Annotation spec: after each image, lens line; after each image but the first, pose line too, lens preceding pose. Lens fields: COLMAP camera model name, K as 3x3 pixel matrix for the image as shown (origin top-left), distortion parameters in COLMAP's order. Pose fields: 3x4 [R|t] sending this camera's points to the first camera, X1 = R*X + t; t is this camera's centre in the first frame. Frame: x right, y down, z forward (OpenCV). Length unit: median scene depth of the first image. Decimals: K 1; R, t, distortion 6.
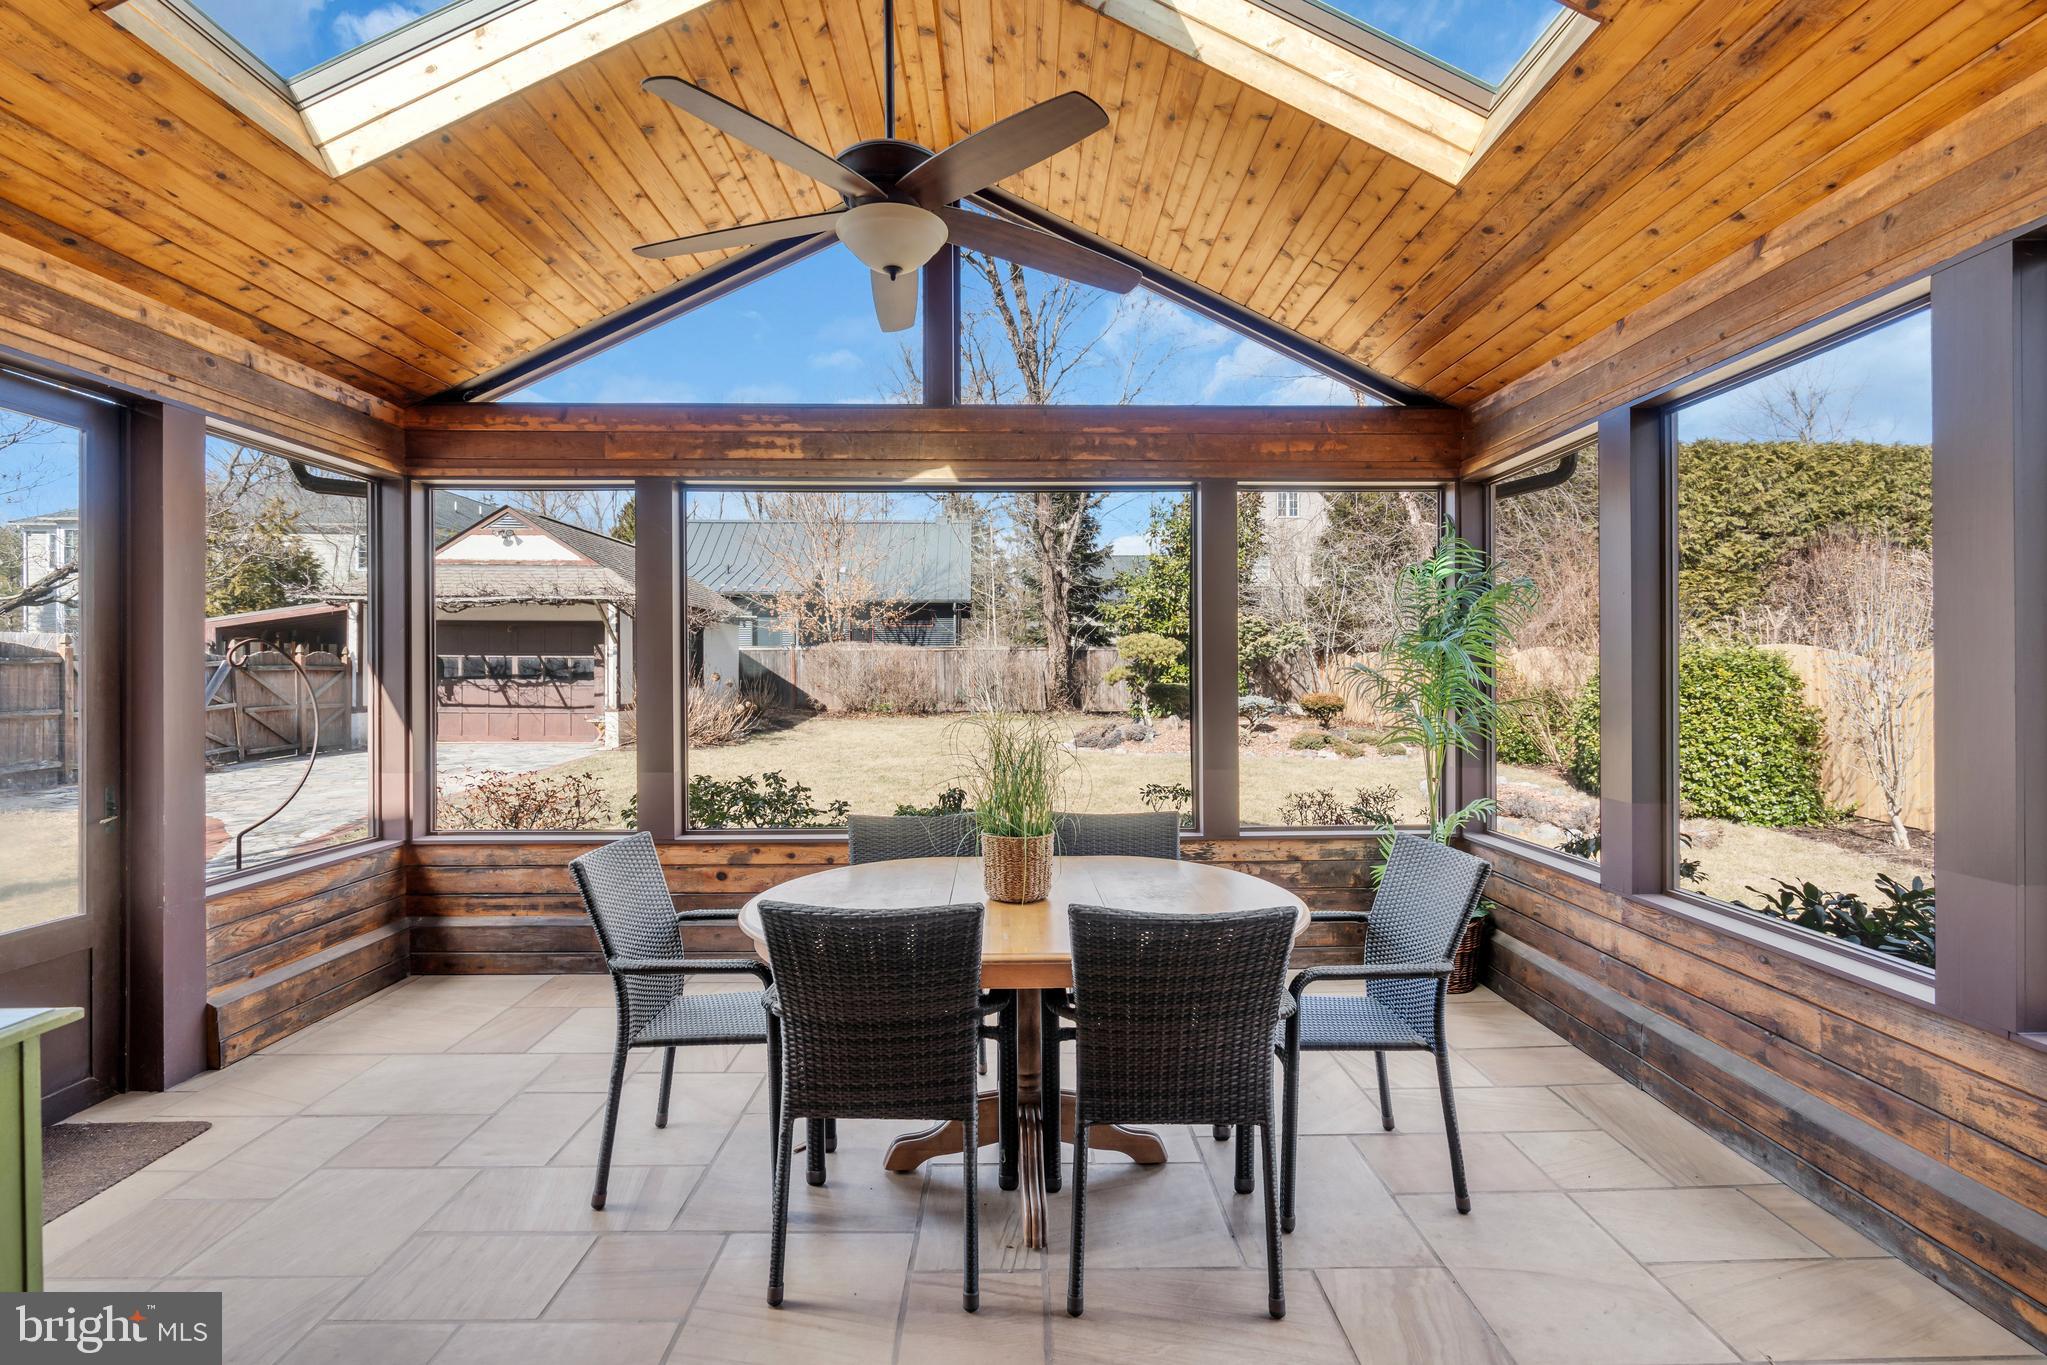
lens RADIAL K [[921.1, 0, 1017.6], [0, 921.1, 681.4], [0, 0, 1]] dist [-0.012993, 0.005617]
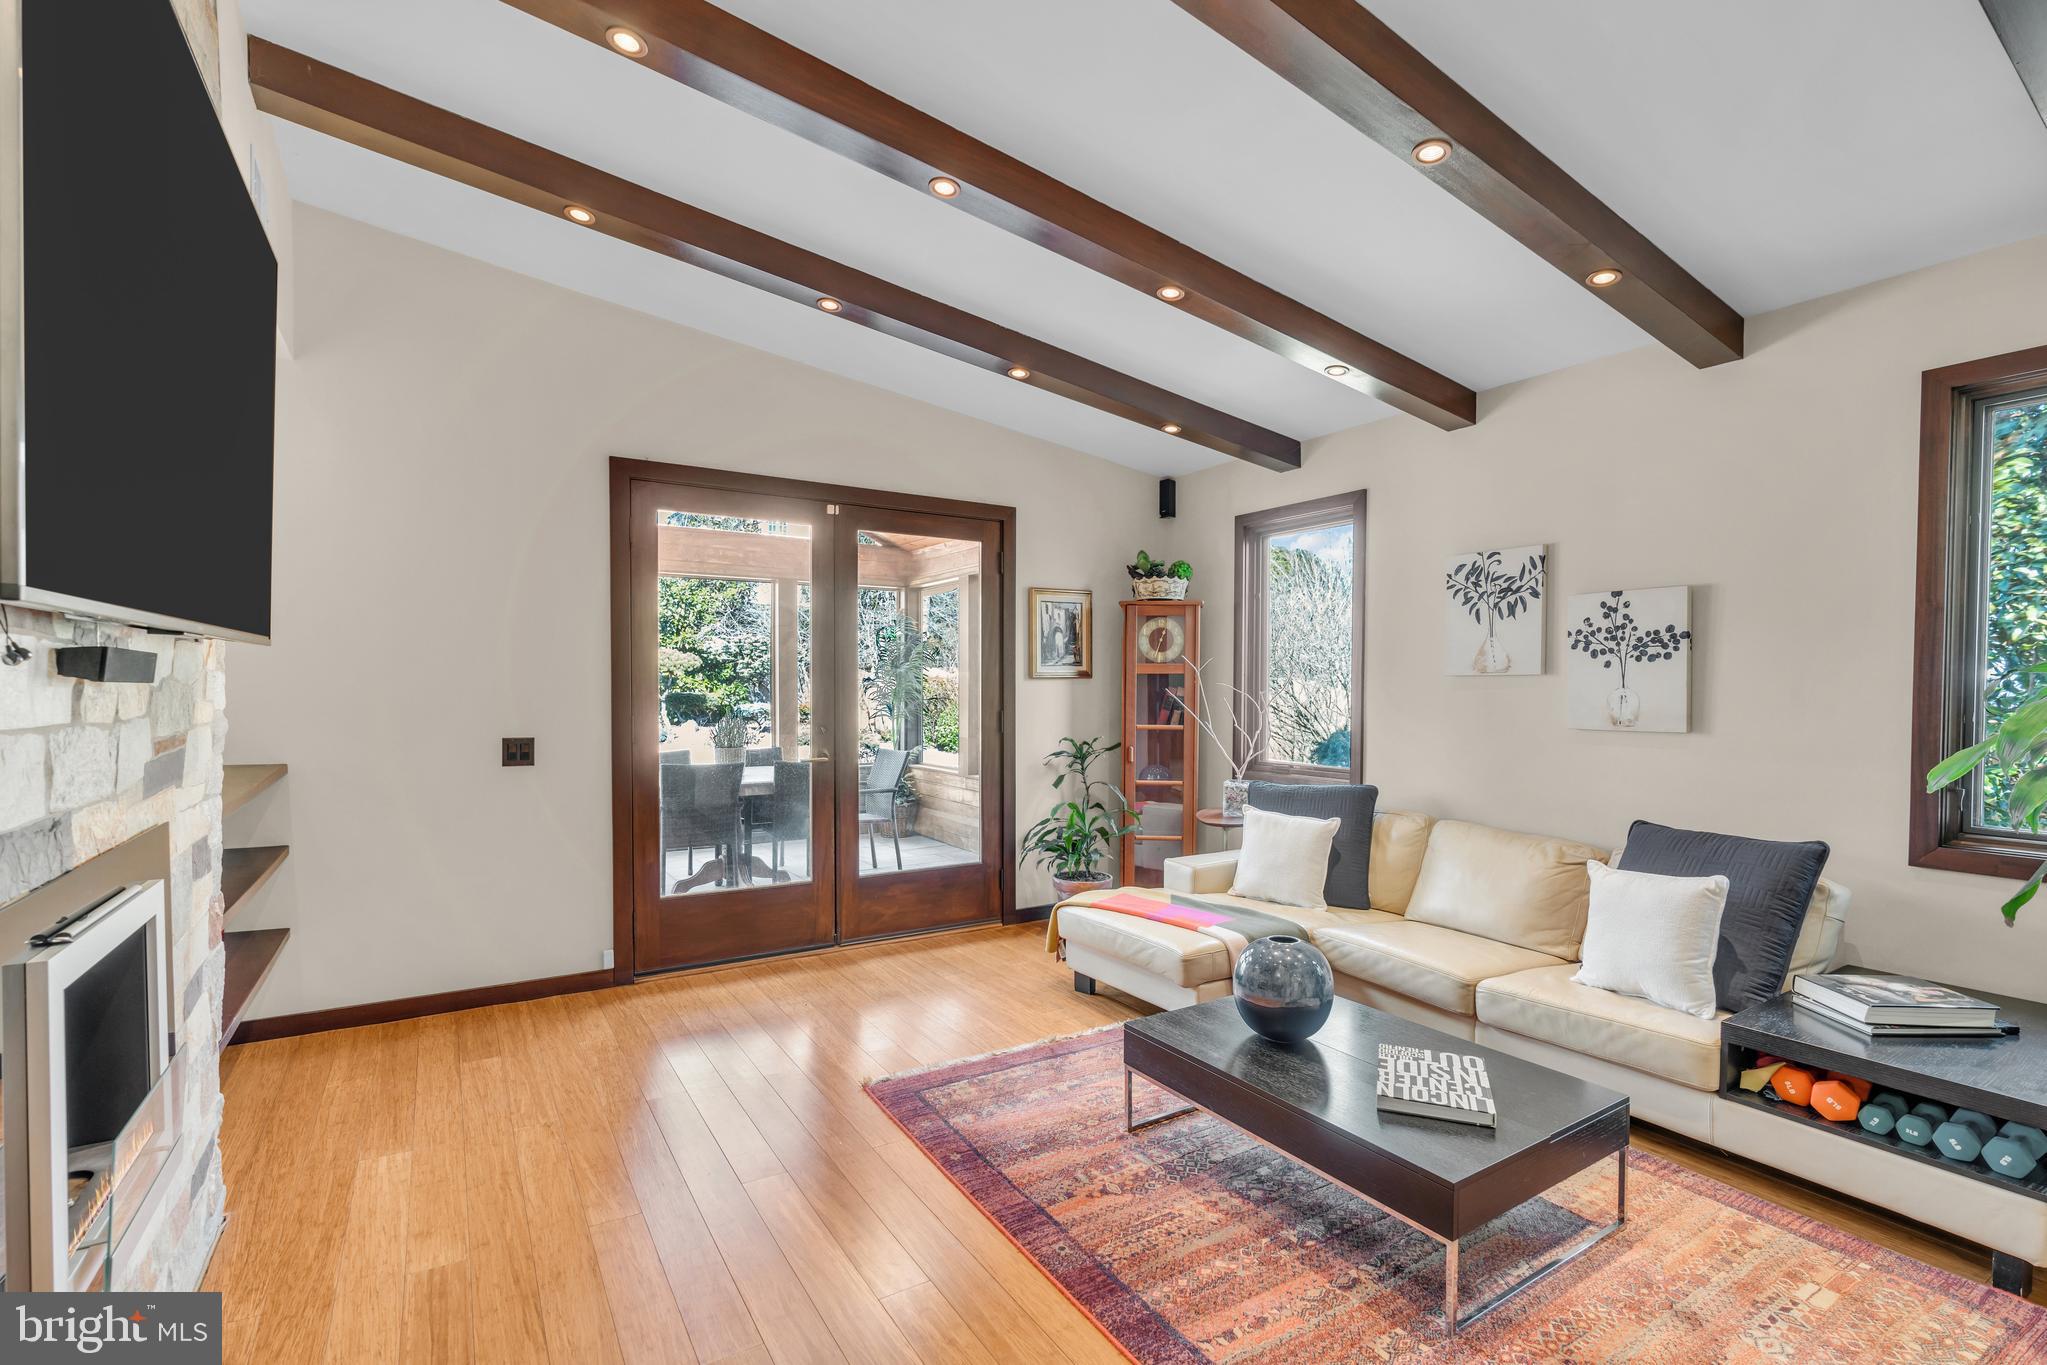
lens RADIAL K [[921.1, 0, 1037.7], [0, 921.1, 718.3], [0, 0, 1]] dist [-0.012993, 0.005617]
pose [[0.841621, -0.011651, 0.539943, -0.363841], [-0.003026, 0.999650, 0.026287, 0.012400], [-0.540060, -0.023758, 0.841291, -0.844705]]
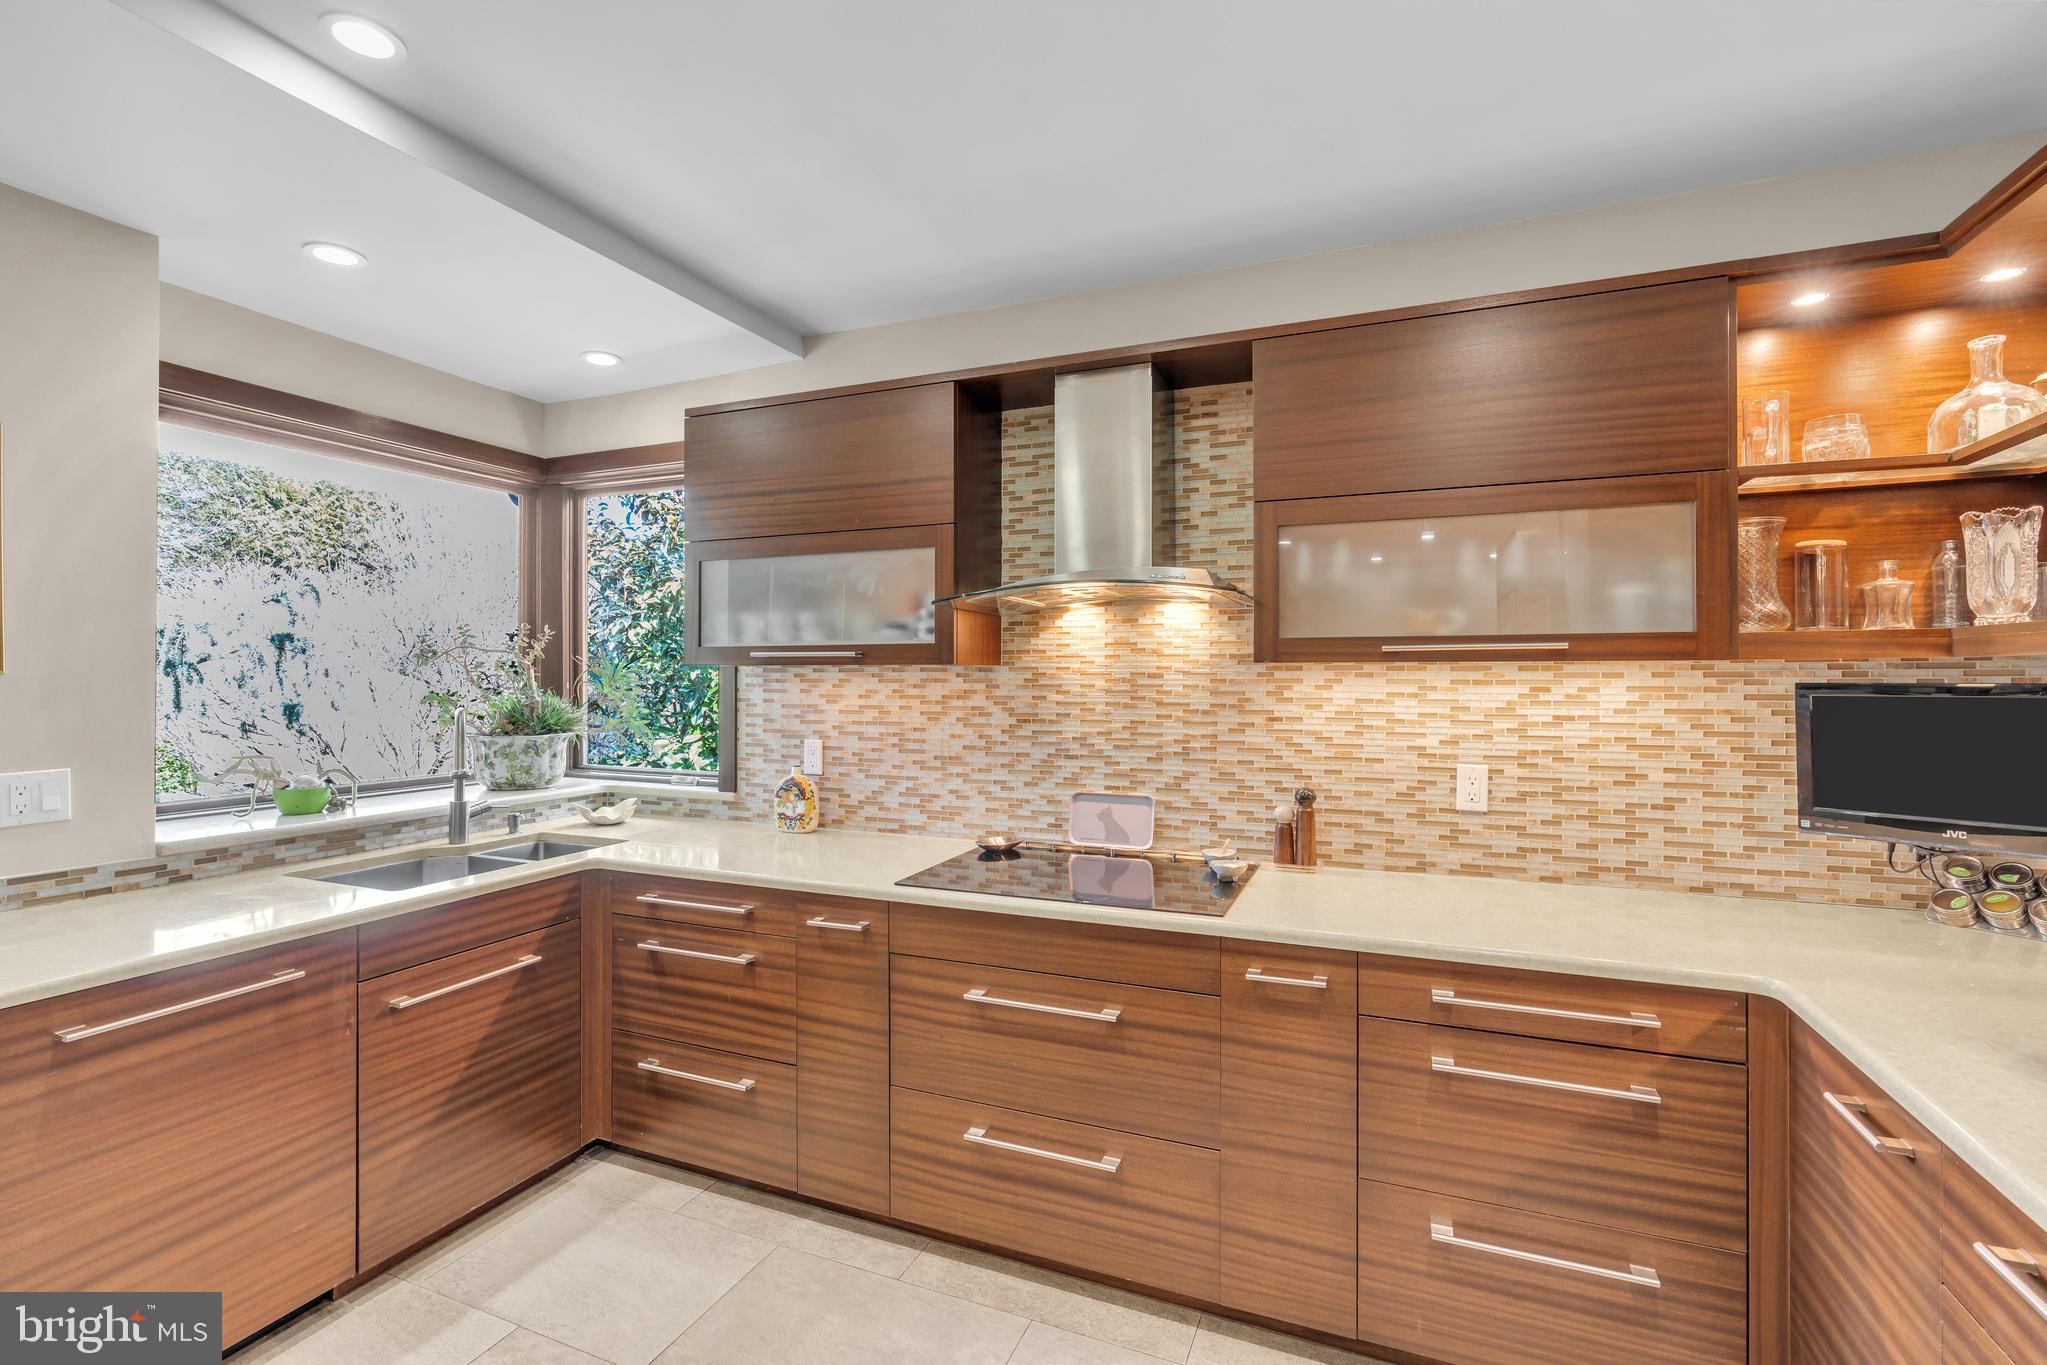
lens RADIAL K [[921.1, 0, 1020.8], [0, 921.1, 674.8], [0, 0, 1]] dist [-0.012993, 0.005617]
pose [[0.400459, 0.009695, 0.916263, 0.254447], [0.001481, 0.999936, -0.011227, -0.009084], [-0.916314, 0.005853, 0.400419, -1.619520]]
